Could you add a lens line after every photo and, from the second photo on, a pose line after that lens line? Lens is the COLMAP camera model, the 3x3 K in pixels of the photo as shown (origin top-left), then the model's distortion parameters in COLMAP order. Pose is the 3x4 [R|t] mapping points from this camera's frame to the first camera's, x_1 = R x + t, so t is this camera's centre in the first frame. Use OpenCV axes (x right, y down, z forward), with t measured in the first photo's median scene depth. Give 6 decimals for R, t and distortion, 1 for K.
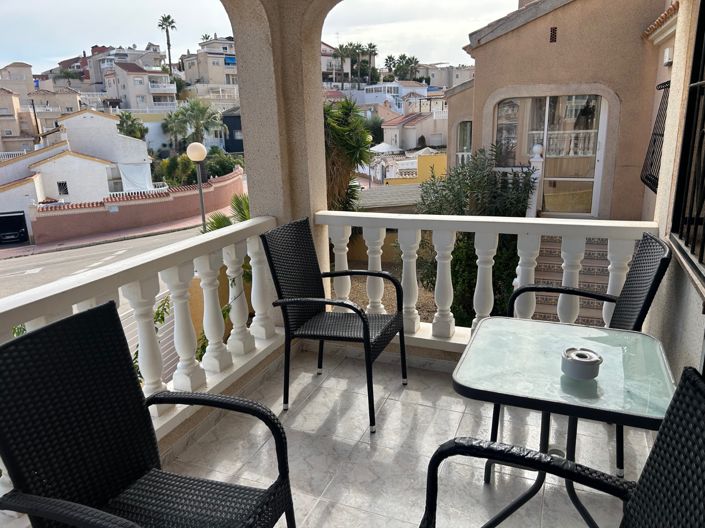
lens RADIAL K [[532.1, 0, 352.5], [0, 532.1, 264.0], [0, 0, 1]] dist [0.071004, -0.080774]
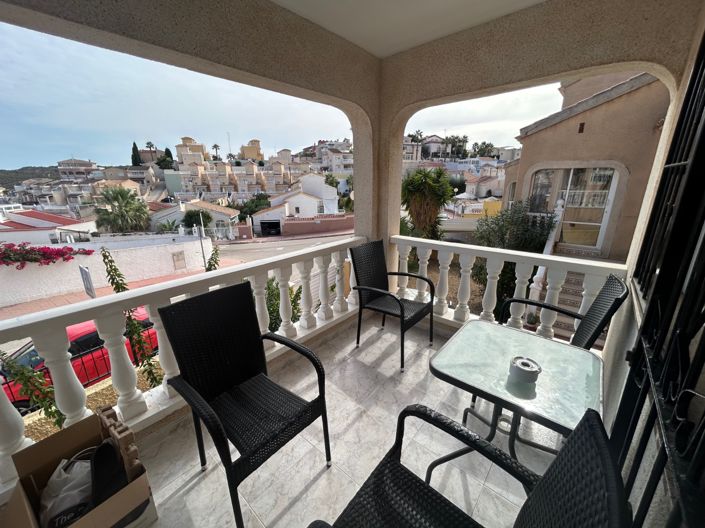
lens RADIAL K [[285.8, 0, 352.5], [0, 285.8, 264.0], [0, 0, 1]] dist [0.008680, -0.000140]
pose [[0.951862, 0.107663, -0.286997, 0.082531], [-0.099577, 0.994115, 0.042671, -0.032856], [0.289902, -0.012039, 0.956981, 0.074083]]
